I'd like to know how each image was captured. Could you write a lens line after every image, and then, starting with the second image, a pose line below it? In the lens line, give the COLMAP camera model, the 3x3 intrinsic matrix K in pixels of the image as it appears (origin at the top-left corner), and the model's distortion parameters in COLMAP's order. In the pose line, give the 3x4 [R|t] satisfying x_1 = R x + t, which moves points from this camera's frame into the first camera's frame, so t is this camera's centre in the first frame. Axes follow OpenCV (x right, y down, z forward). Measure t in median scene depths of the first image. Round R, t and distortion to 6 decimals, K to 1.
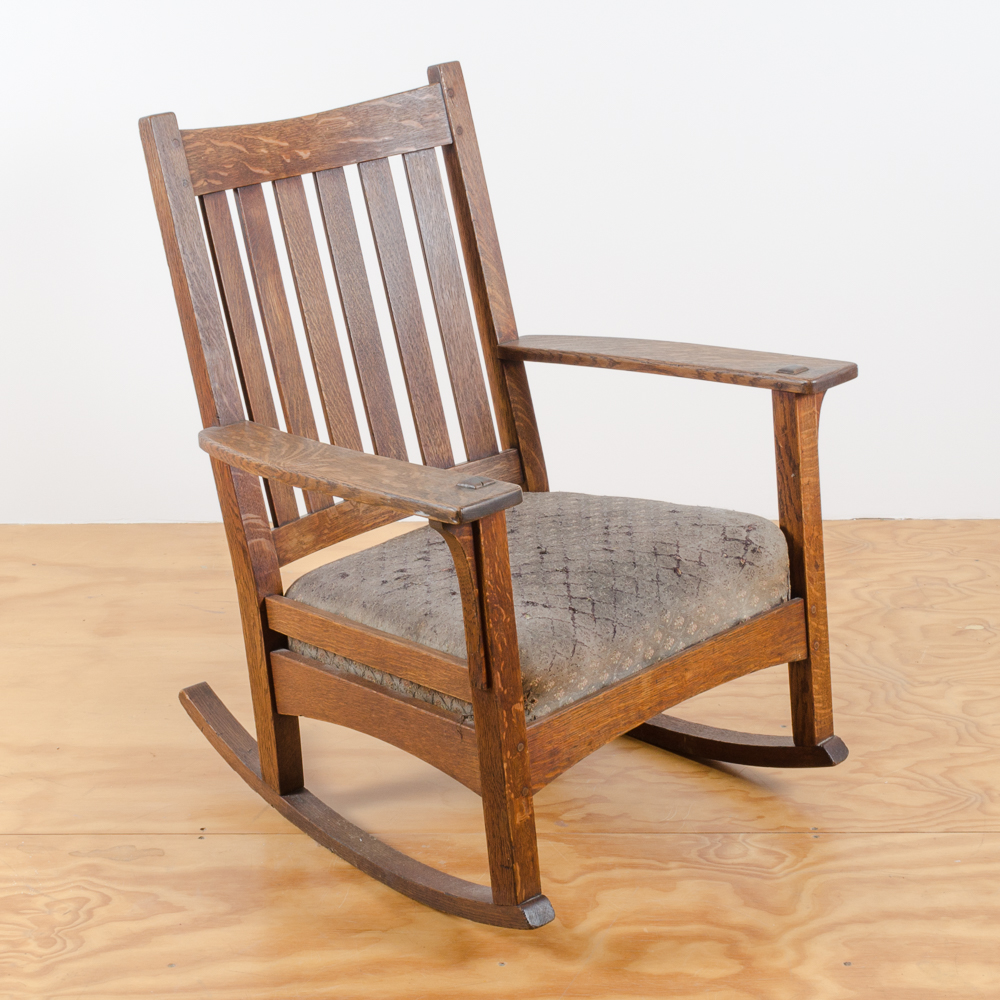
lens RADIAL K [[2206.9, 0, 459.9], [0, 2206.9, 497.5], [0, 0, 1]] dist [-0.014231, 0.182372]
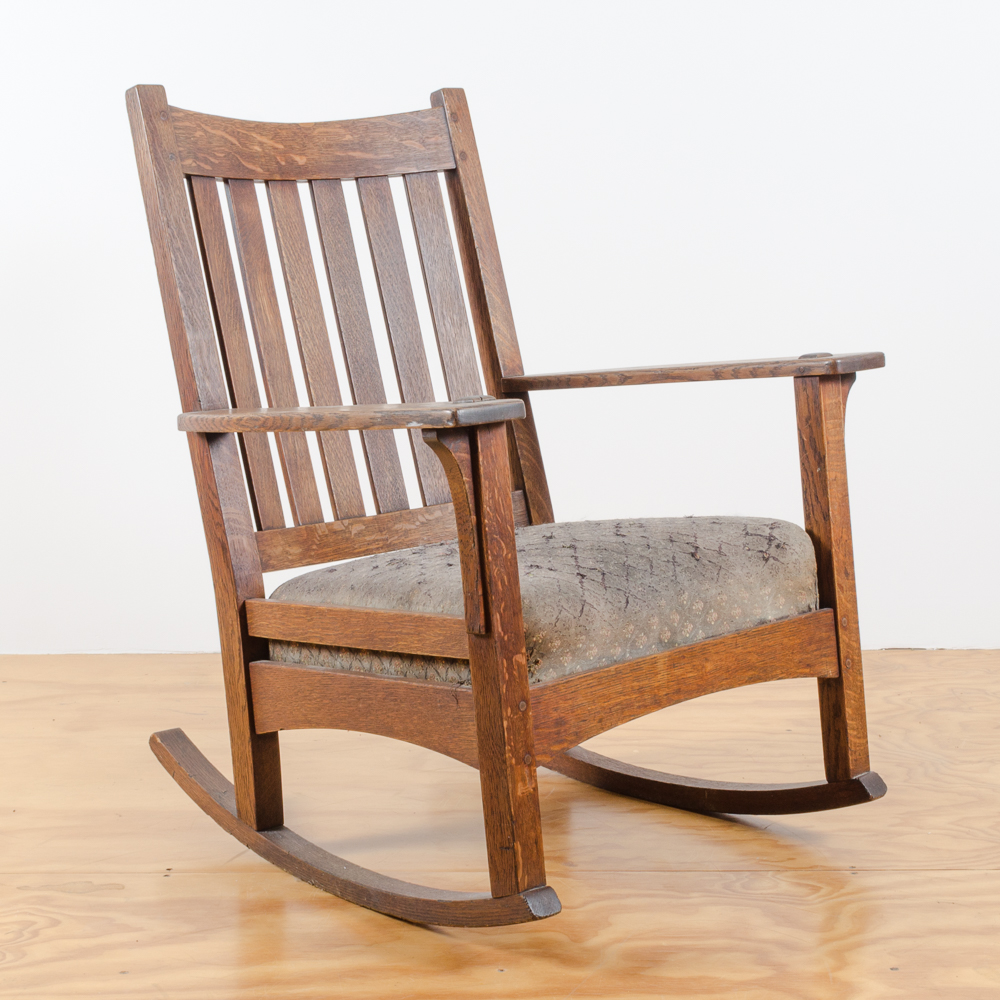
lens RADIAL K [[2206.7, 0, 500.0], [0, 2206.7, 500.0], [0, 0, 1]] dist [-0.009069, 0.106967]
pose [[0.999922, 0.006955, 0.010410, 0.007400], [-0.004749, 0.980060, -0.198644, 0.184130], [-0.011584, 0.198579, 0.980016, 0.093828]]
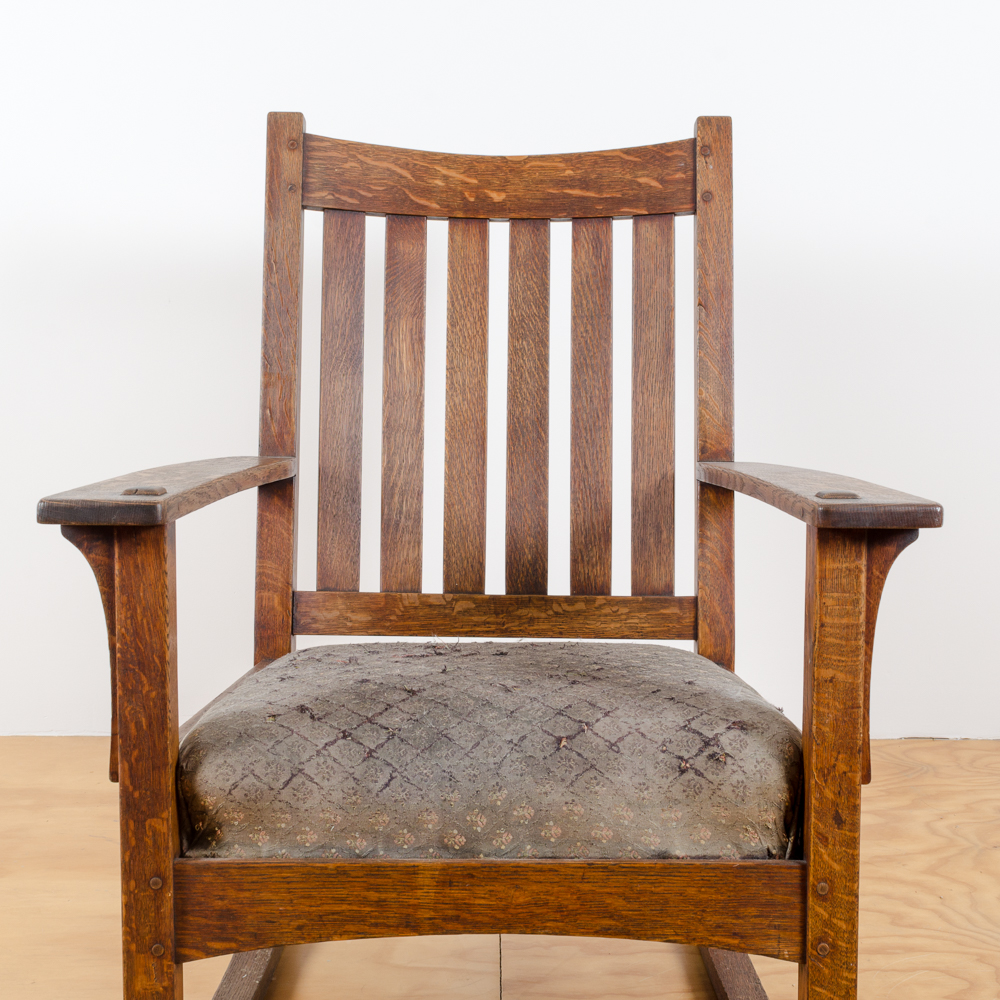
lens RADIAL K [[1523.1, 0, 500.0], [0, 1523.1, 500.0], [0, 0, 1]] dist [0.008828, 0.023646]
pose [[0.721387, 0.159161, -0.673995, 0.367591], [-0.266589, 0.962055, -0.058148, -0.005327], [0.639165, 0.221627, 0.736444, 0.601509]]
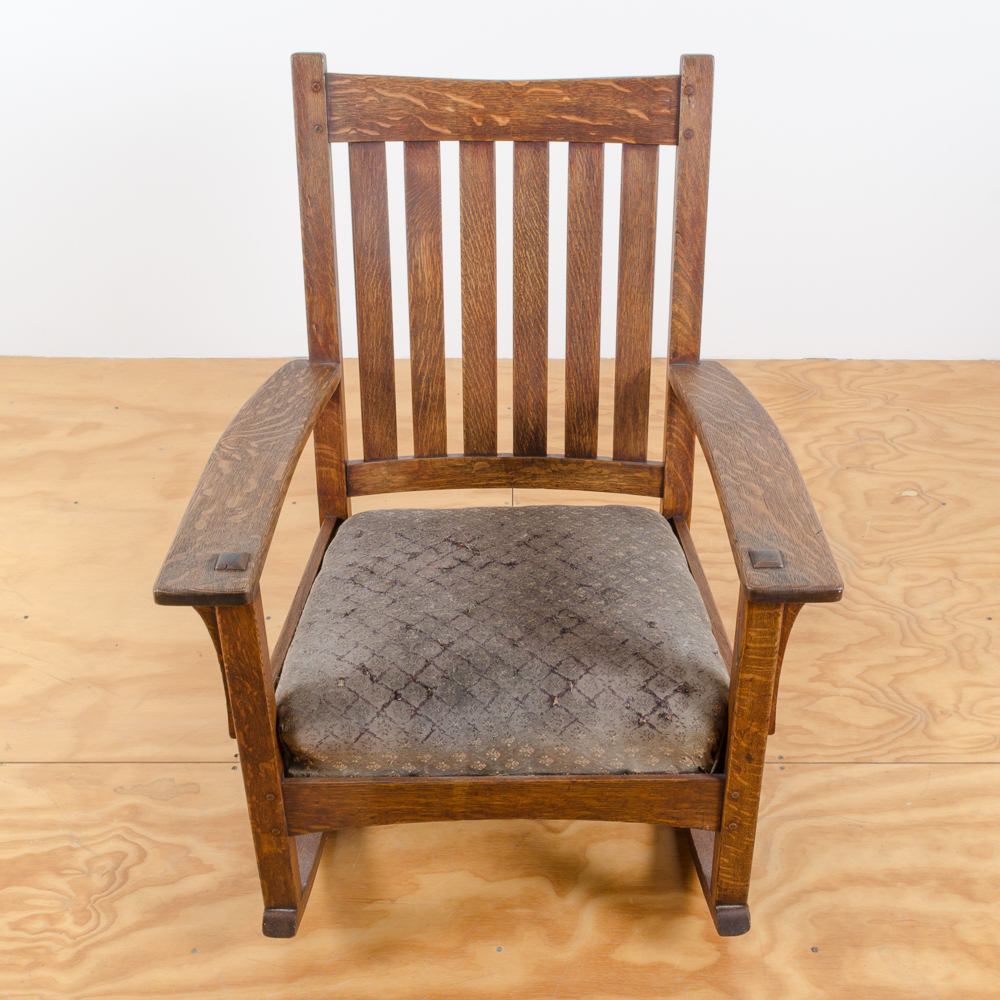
lens RADIAL K [[1273.8, 0, 528.3], [0, 1273.8, 512.9], [0, 0, 1]] dist [0.001289, 0.017627]
pose [[0.730148, 0.436964, -0.525306, 0.321056], [-0.259708, 0.888567, 0.378153, -0.224771], [0.632009, -0.139681, 0.762269, 0.569704]]
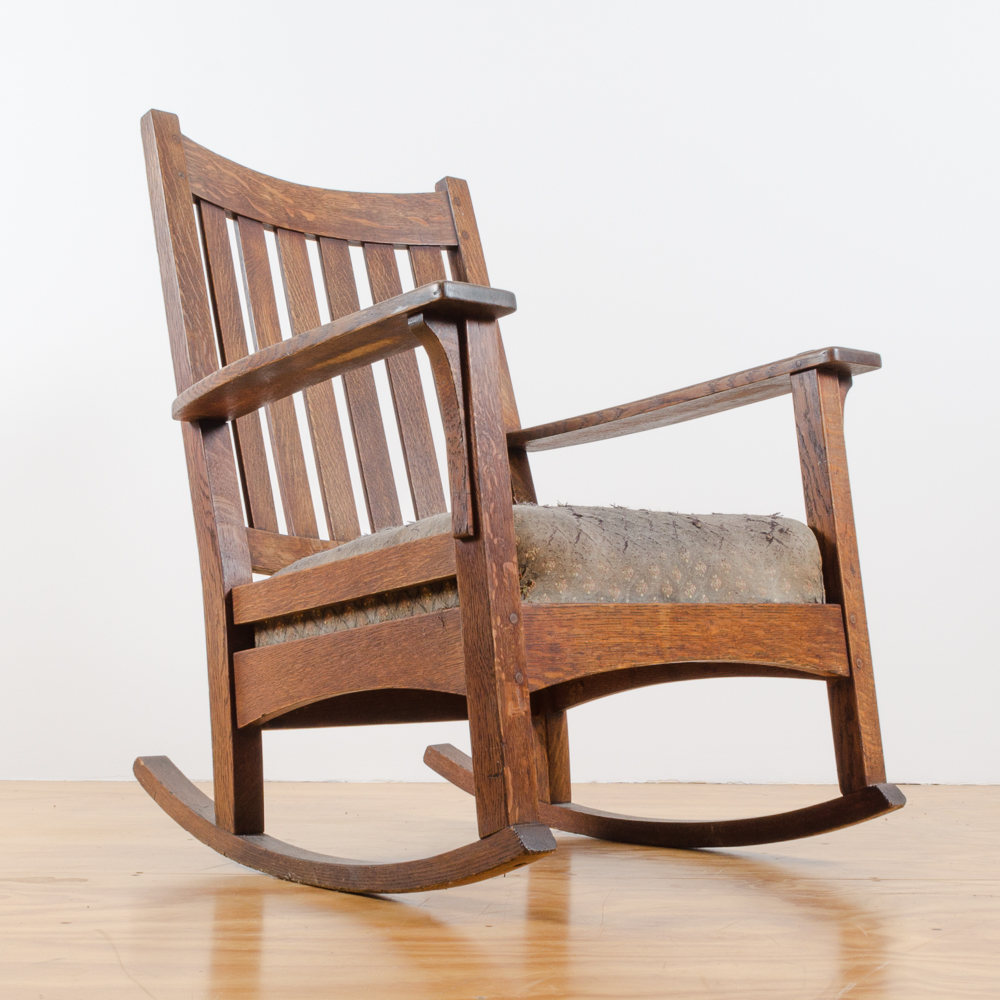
lens RADIAL K [[1769.2, 0, 467.3], [0, 1769.2, 468.6], [0, 0, 1]] dist [-0.004265, 0.053545]
pose [[0.999716, 0.011258, -0.021014, 0.020637], [-0.019377, 0.897202, -0.441195, 0.311826], [0.013887, 0.441476, 0.897165, 0.338192]]
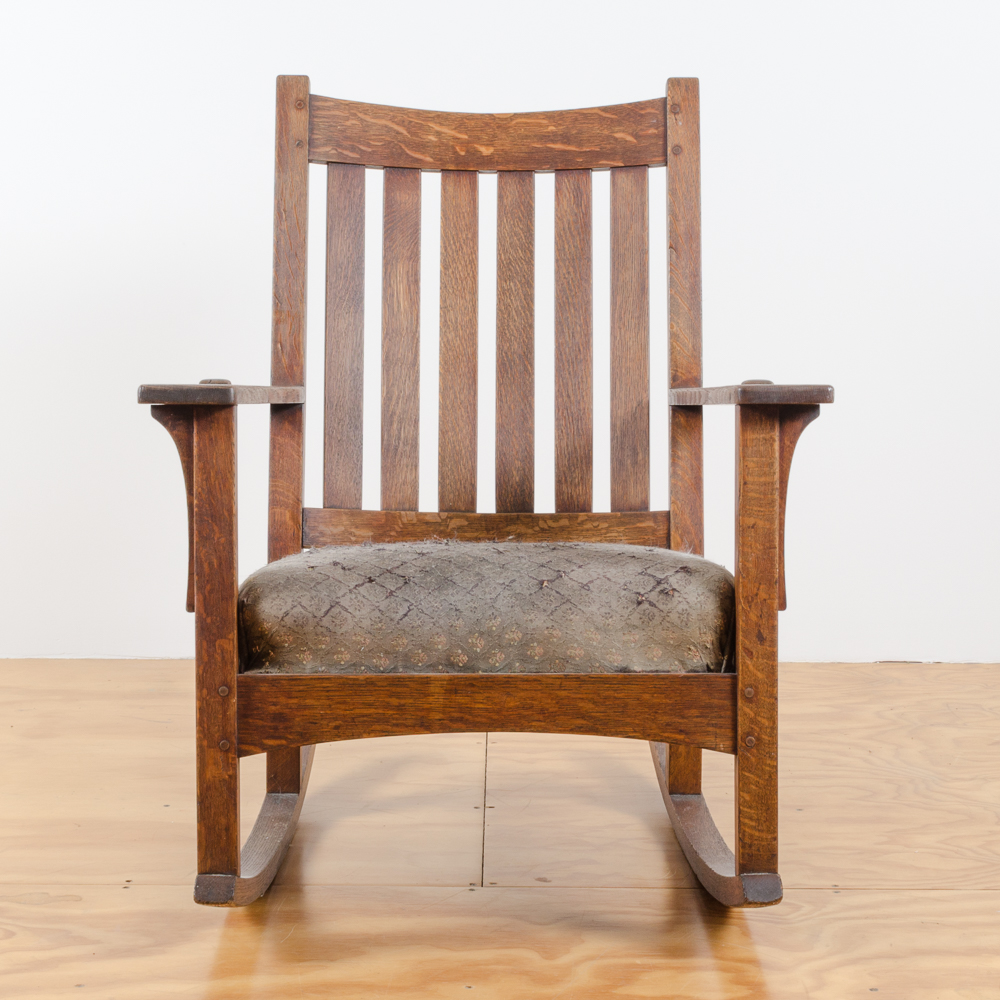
lens RADIAL K [[2349.3, 0, 500.0], [0, 2349.3, 500.0], [0, 0, 1]] dist [-0.005567, 0.322377]
pose [[0.729747, 0.124909, -0.672210, 0.653141], [-0.260799, 0.959688, -0.104794, 0.096274], [0.632023, 0.251785, 0.732906, 0.309730]]
